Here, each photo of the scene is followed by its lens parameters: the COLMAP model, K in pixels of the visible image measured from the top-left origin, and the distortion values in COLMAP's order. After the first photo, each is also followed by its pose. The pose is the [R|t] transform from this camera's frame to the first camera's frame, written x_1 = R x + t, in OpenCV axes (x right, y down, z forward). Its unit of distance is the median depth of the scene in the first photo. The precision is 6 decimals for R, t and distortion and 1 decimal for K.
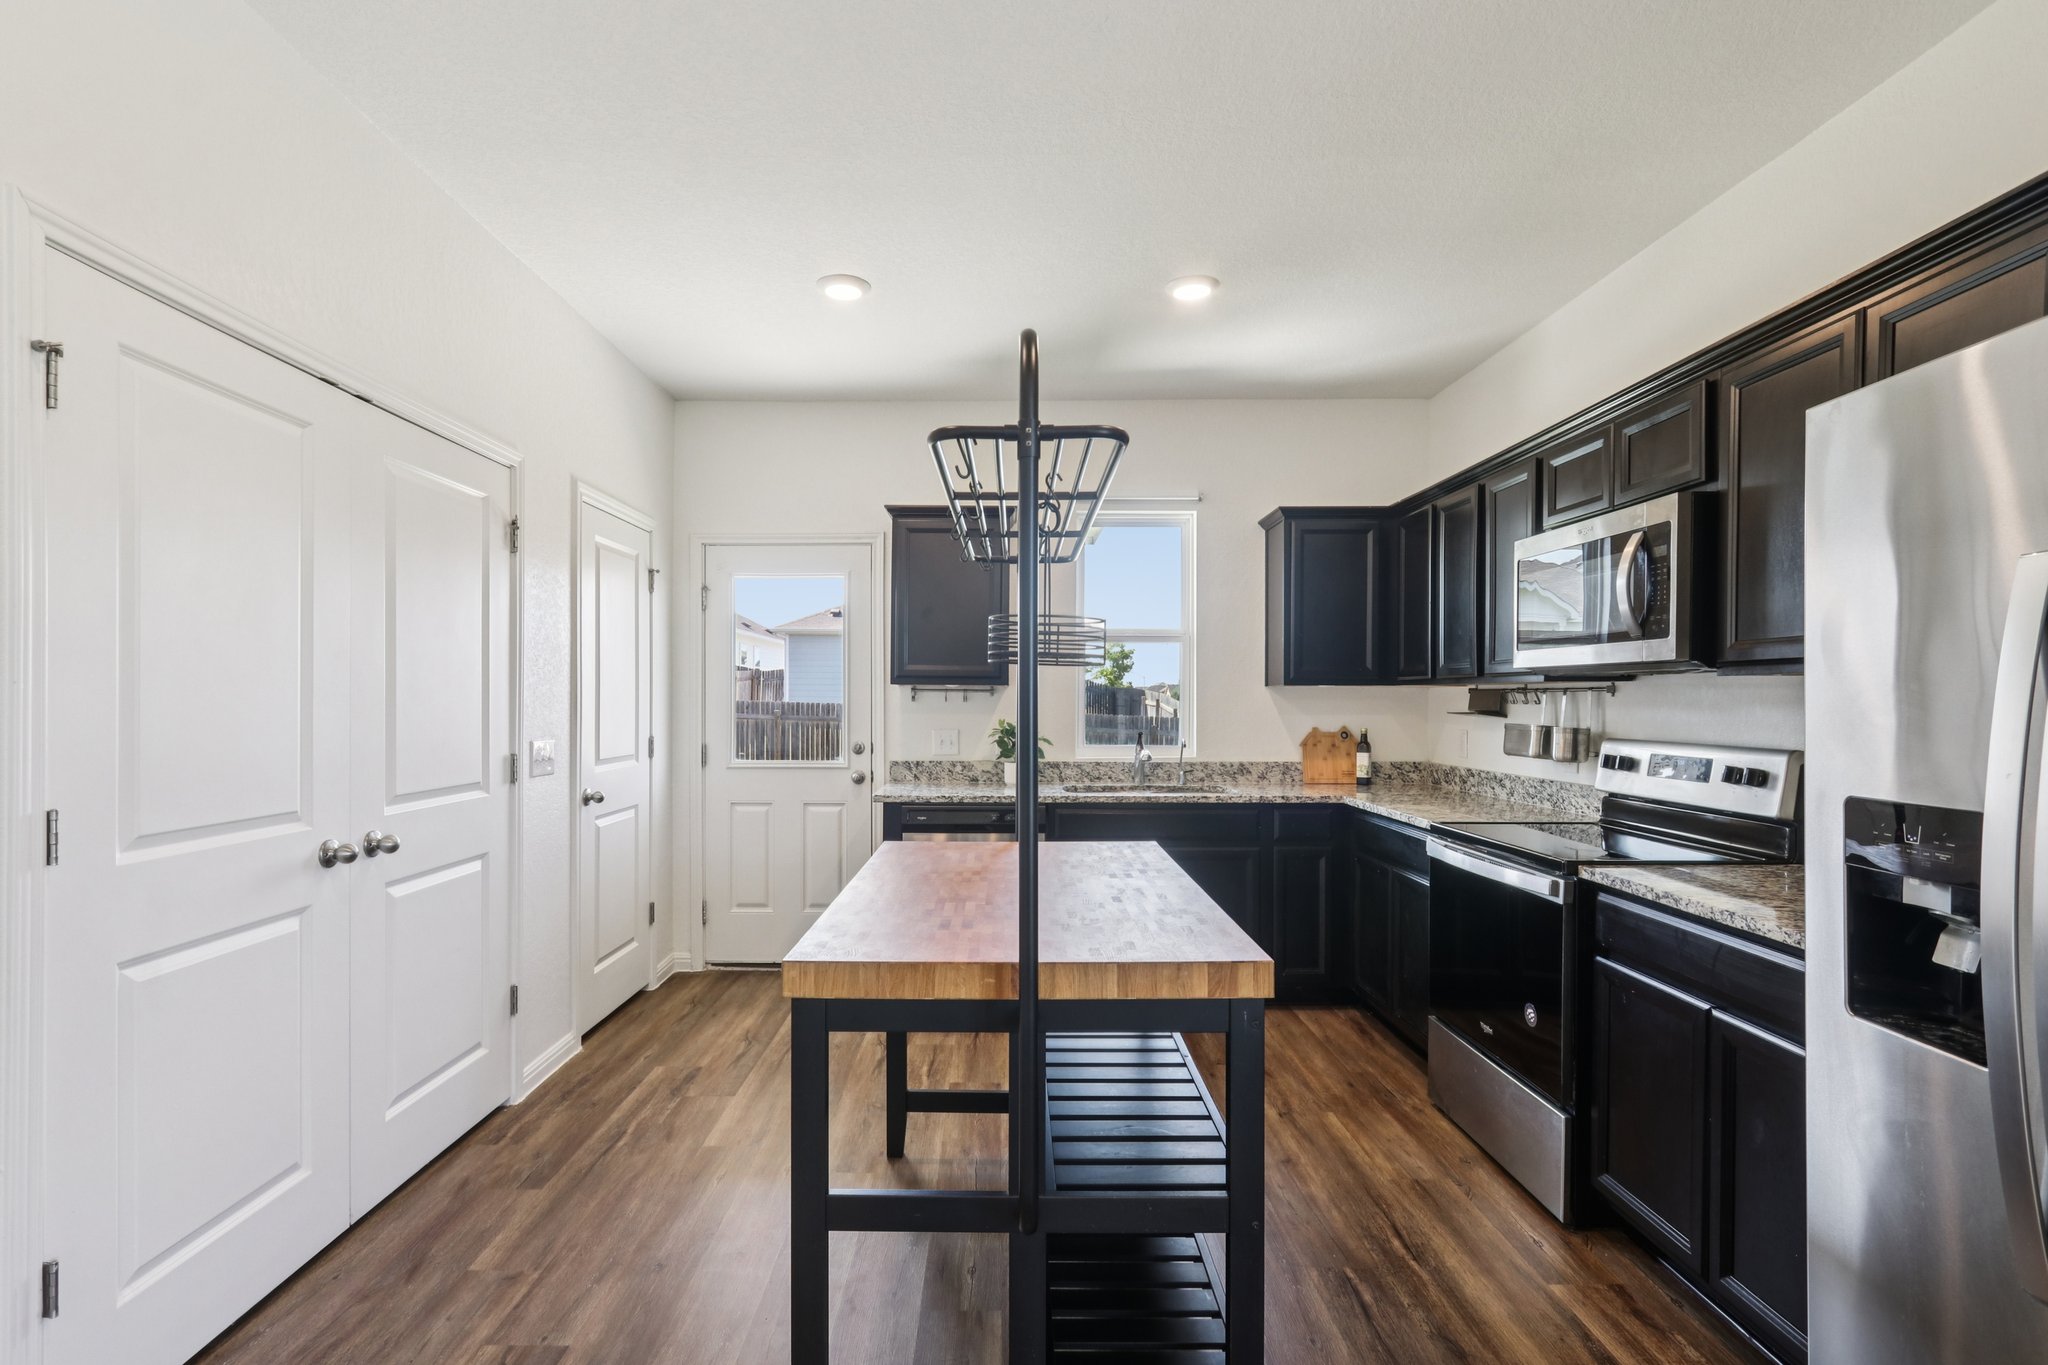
lens RADIAL K [[959.1, 0, 1001.7], [0, 959.1, 703.4], [0, 0, 1]] dist [-0.015959, 0.004155]
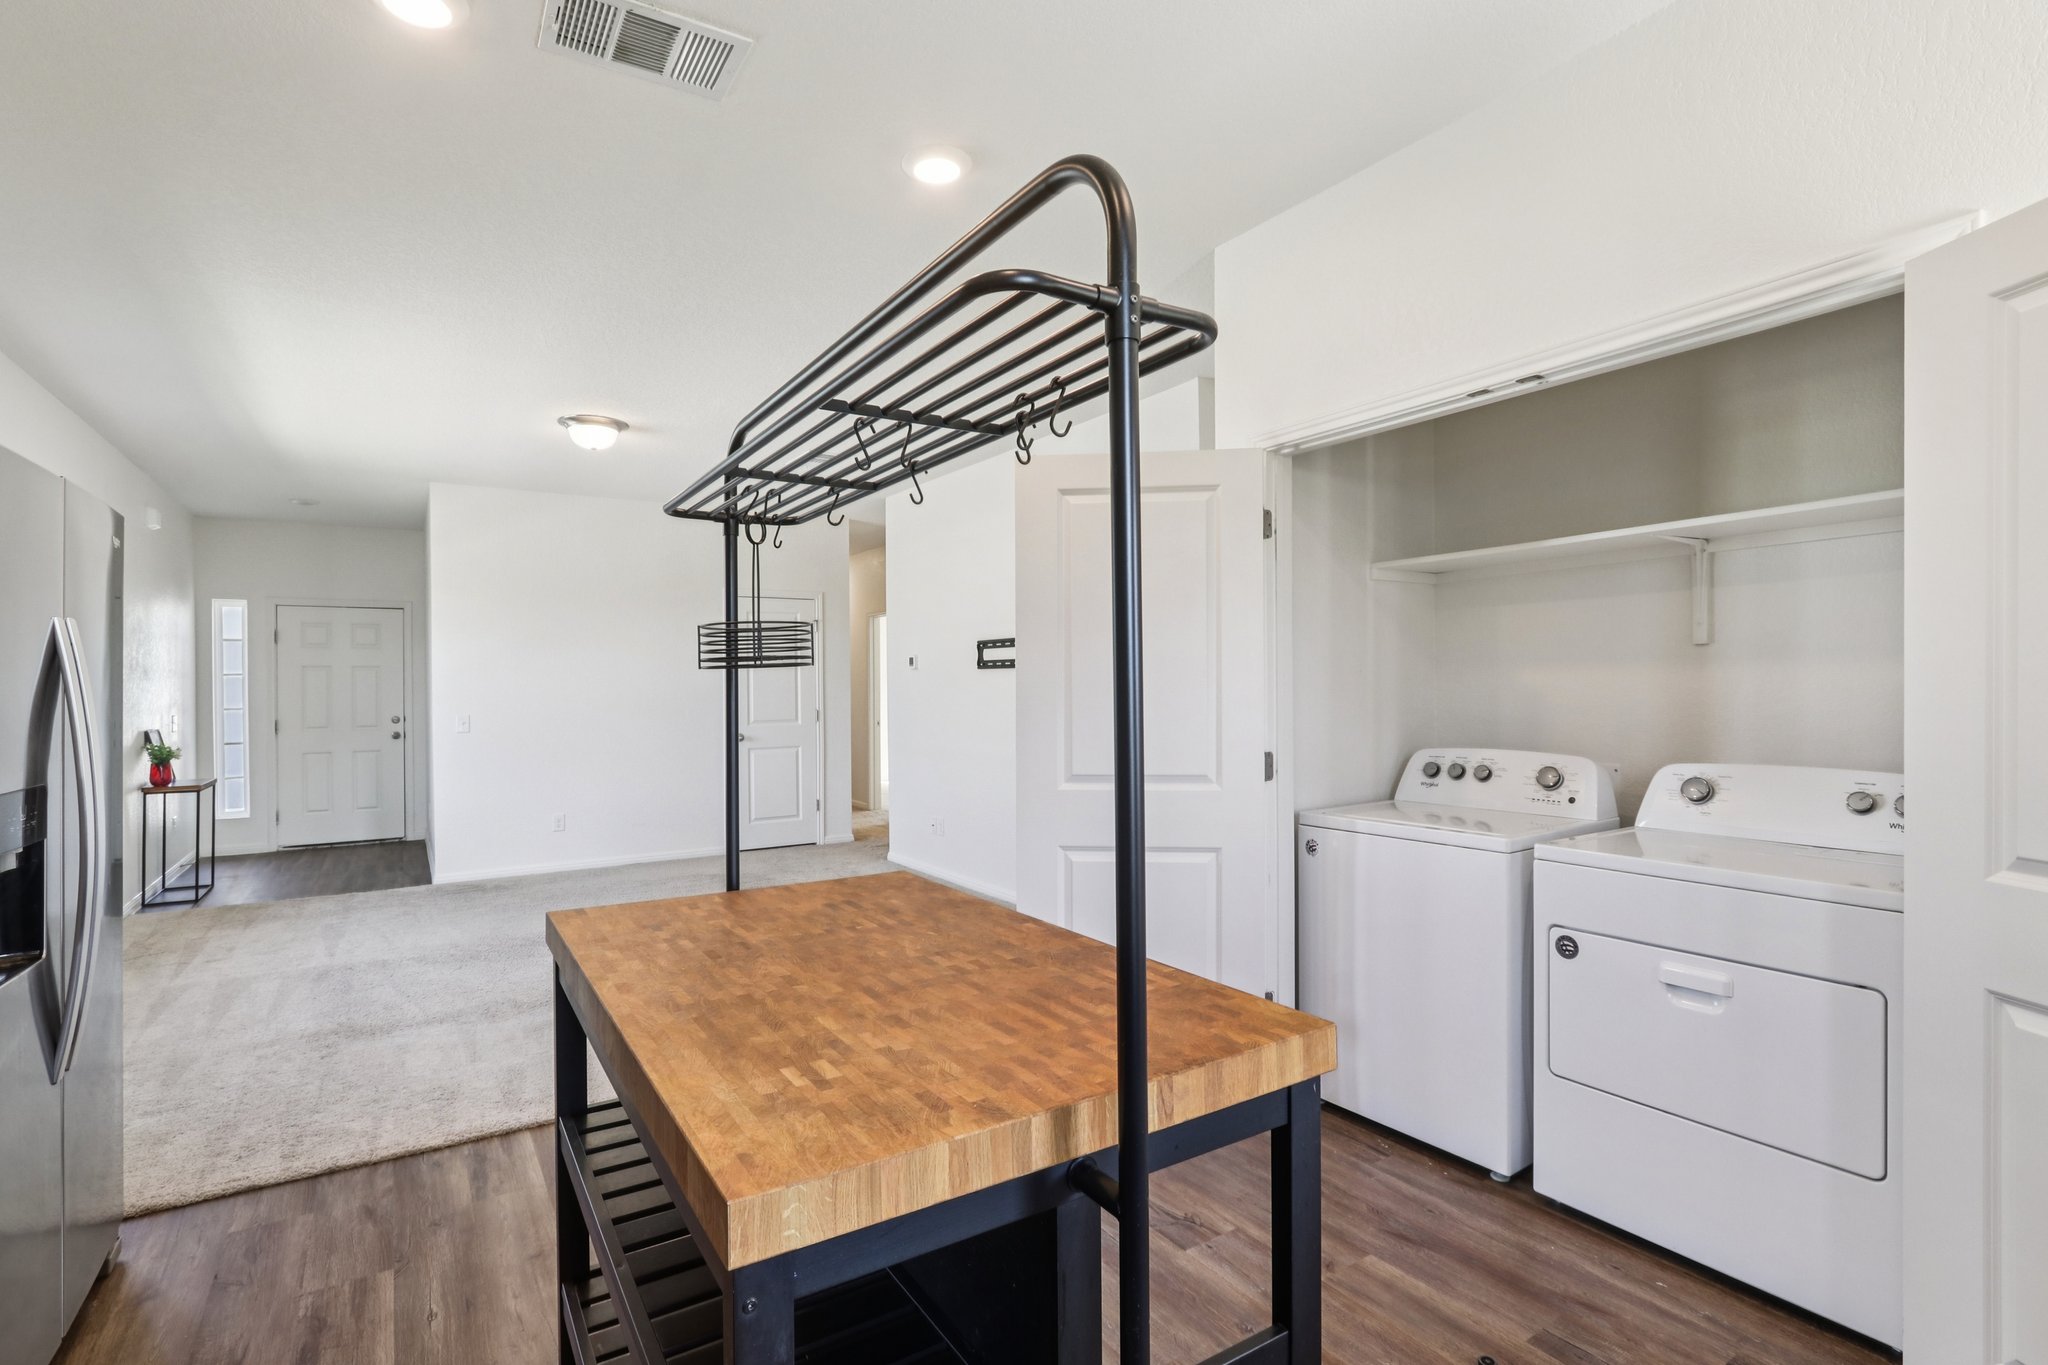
lens RADIAL K [[959.1, 0, 1007.0], [0, 959.1, 690.3], [0, 0, 1]] dist [-0.015959, 0.004155]
pose [[-0.842167, 0.008041, -0.539157, 0.170252], [0.003791, 0.999952, 0.008991, -0.011005], [0.539203, 0.005529, -0.842158, 0.894977]]
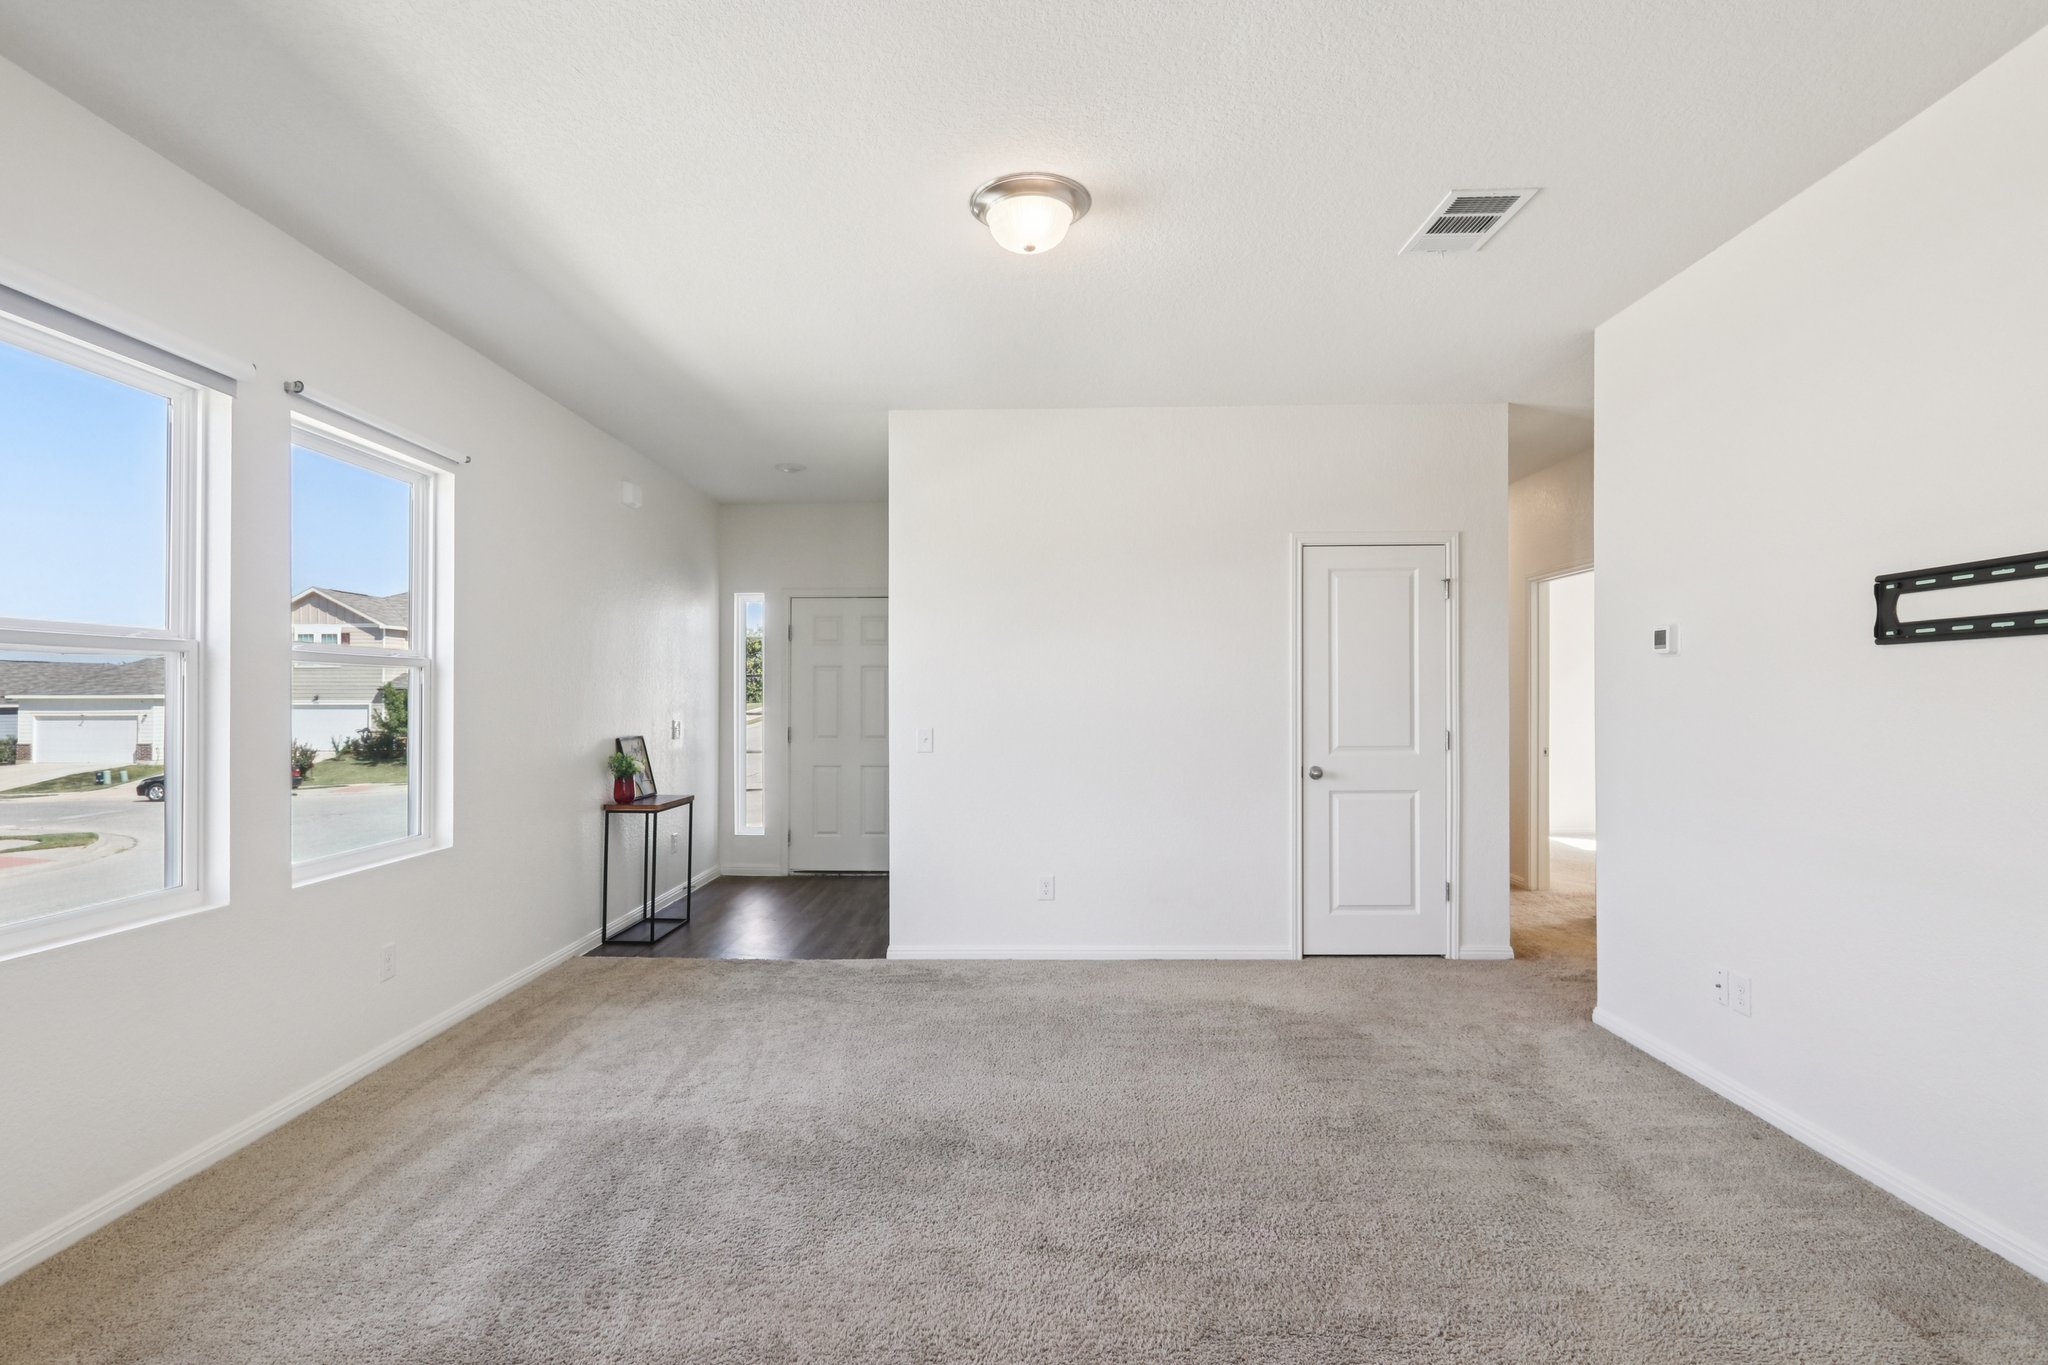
lens RADIAL K [[1002.6, 0, 1009.9], [0, 1002.6, 686.7], [0, 0, 1]] dist [-0.011239, -0.000289]
pose [[-0.999758, 0.000395, 0.021981, -0.055590], [0.000247, 0.999977, -0.006749, 0.000368], [-0.021983, -0.006742, -0.999736, 0.258410]]
